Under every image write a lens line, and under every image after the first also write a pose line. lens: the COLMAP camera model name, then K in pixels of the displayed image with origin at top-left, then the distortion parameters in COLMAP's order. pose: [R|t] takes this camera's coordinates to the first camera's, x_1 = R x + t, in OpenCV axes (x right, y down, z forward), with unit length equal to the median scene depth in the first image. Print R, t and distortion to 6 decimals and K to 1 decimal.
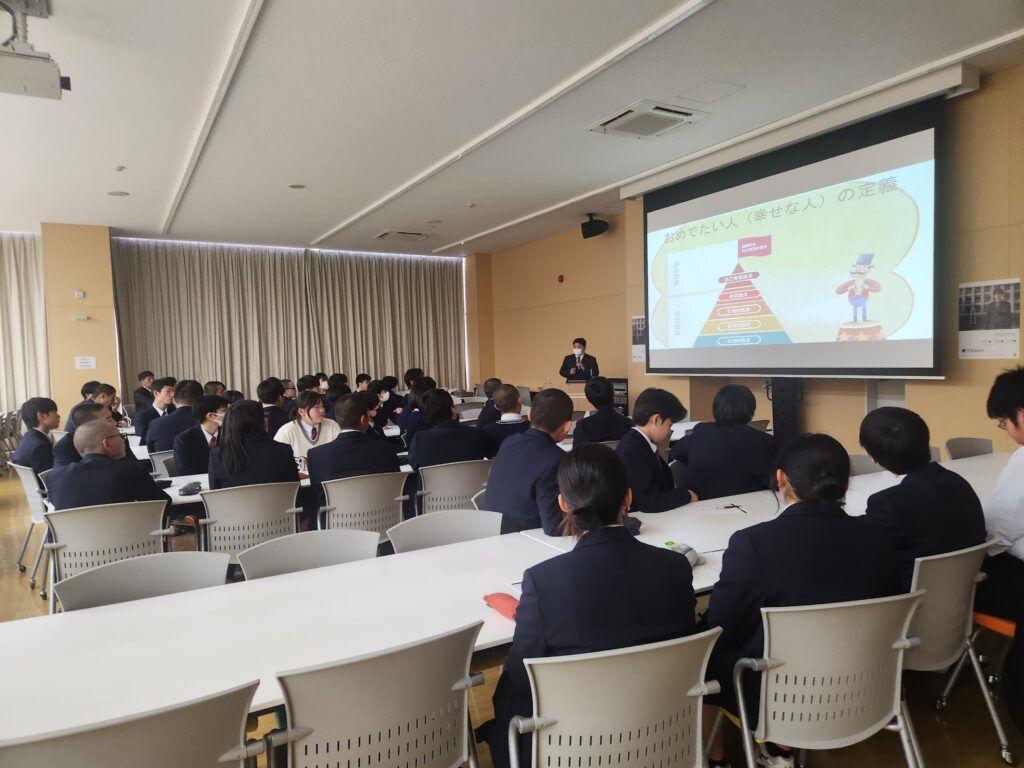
lens RADIAL K [[688.8, 0, 511.6], [0, 688.8, 403.4], [0, 0, 1]] dist [0.060119, -0.048831]
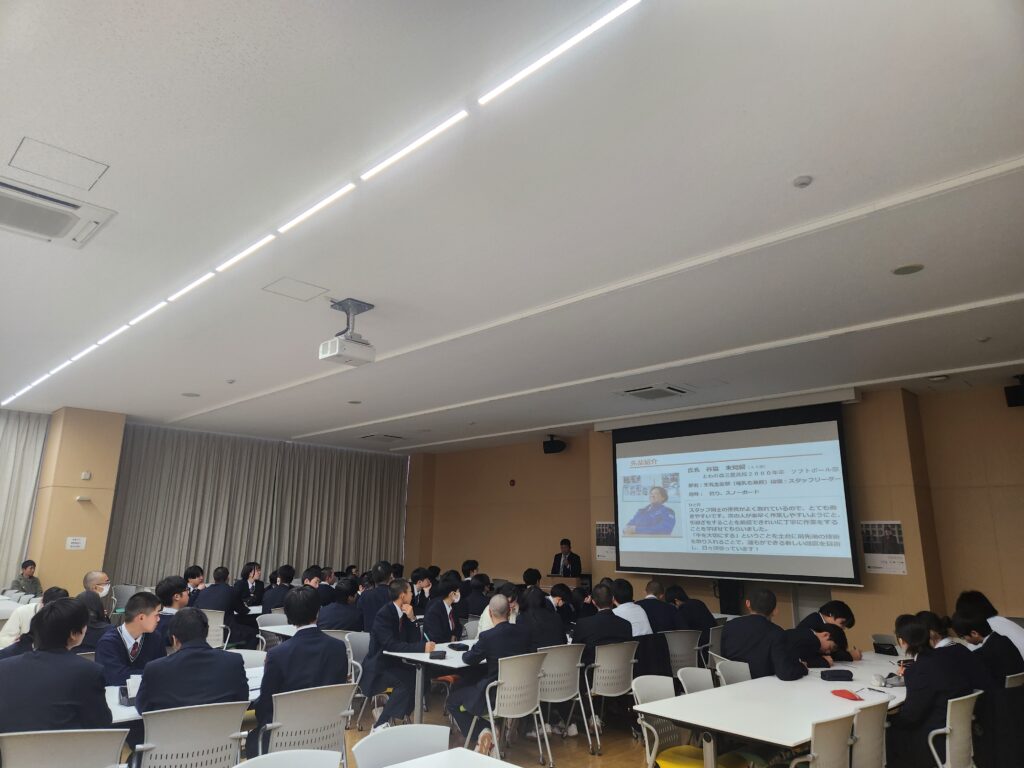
lens RADIAL K [[688.5, 0, 512.0], [0, 688.5, 384.0], [0, 0, 1]] dist [0.051005, -0.001034]
pose [[0.964221, 0.099164, 0.245854, -0.474445], [-0.023597, 0.955826, -0.292983, 0.006087], [-0.264047, 0.276699, 0.923968, -0.269754]]
